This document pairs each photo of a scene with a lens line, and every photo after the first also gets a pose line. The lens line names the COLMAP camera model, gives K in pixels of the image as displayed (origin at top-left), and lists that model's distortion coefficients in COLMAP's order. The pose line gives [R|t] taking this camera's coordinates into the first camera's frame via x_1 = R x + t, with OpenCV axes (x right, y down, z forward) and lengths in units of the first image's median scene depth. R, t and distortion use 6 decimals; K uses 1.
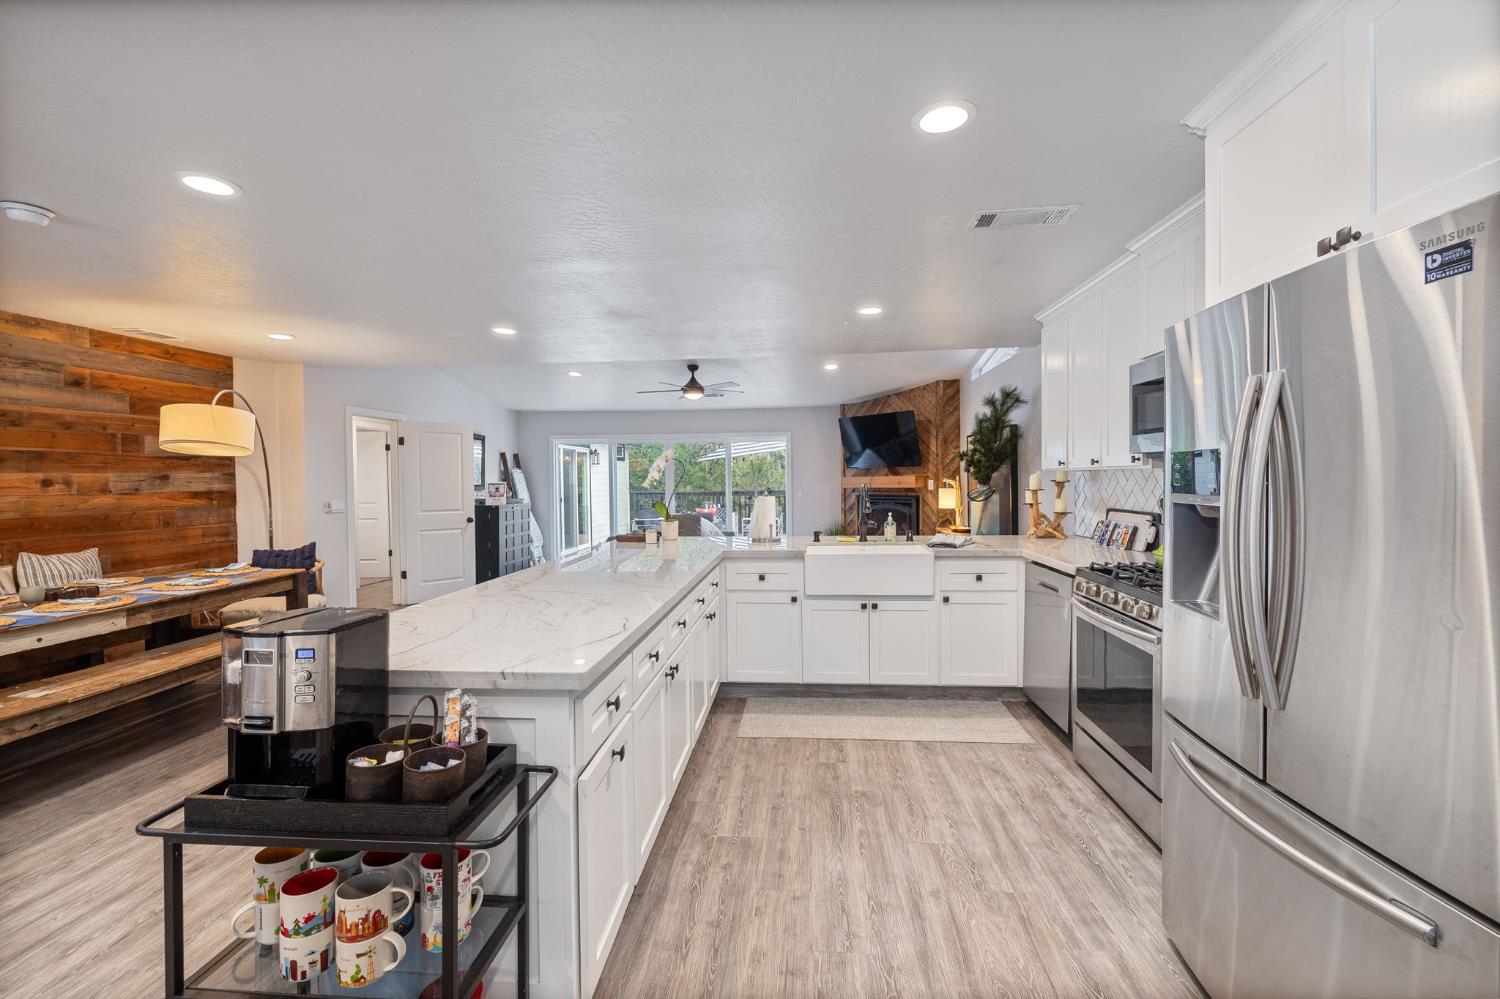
lens RADIAL K [[631.1, 0, 757.3], [0, 631.1, 499.1], [0, 0, 1]] dist [-0.000771, -0.000068]
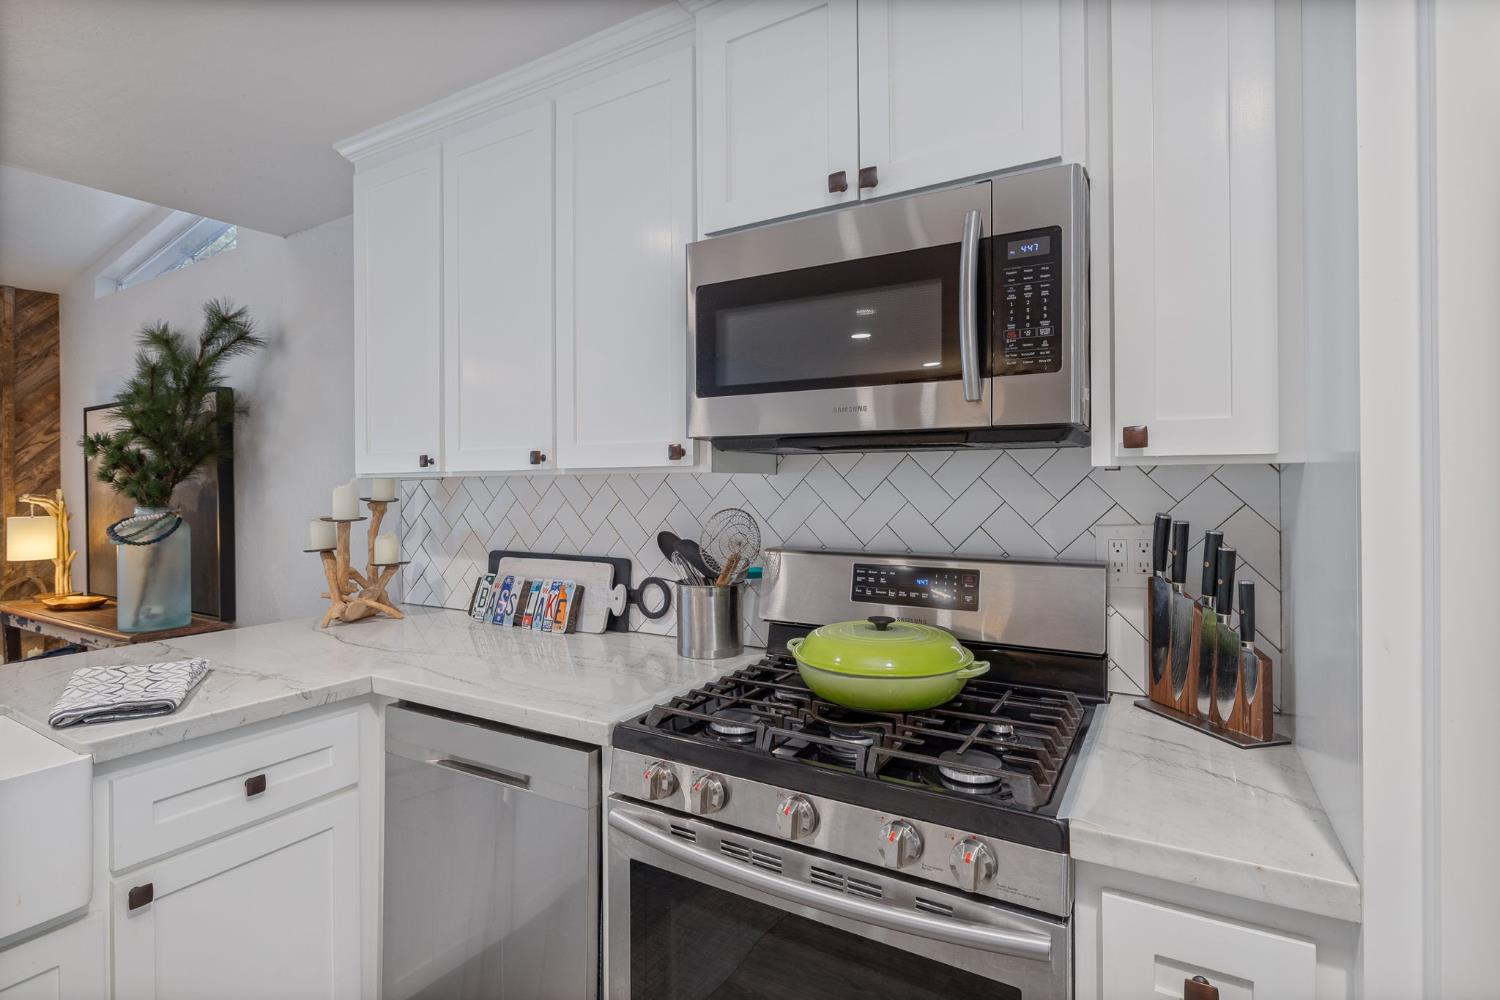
lens RADIAL K [[718.2, 0, 742.8], [0, 718.2, 489.2], [0, 0, 1]] dist [-0.001253, -0.000632]
pose [[0.442657, 0.012051, 0.896610, 0.074788], [0.027822, 0.999244, -0.027166, -0.010028], [-0.896259, 0.036970, 0.441987, 0.367939]]
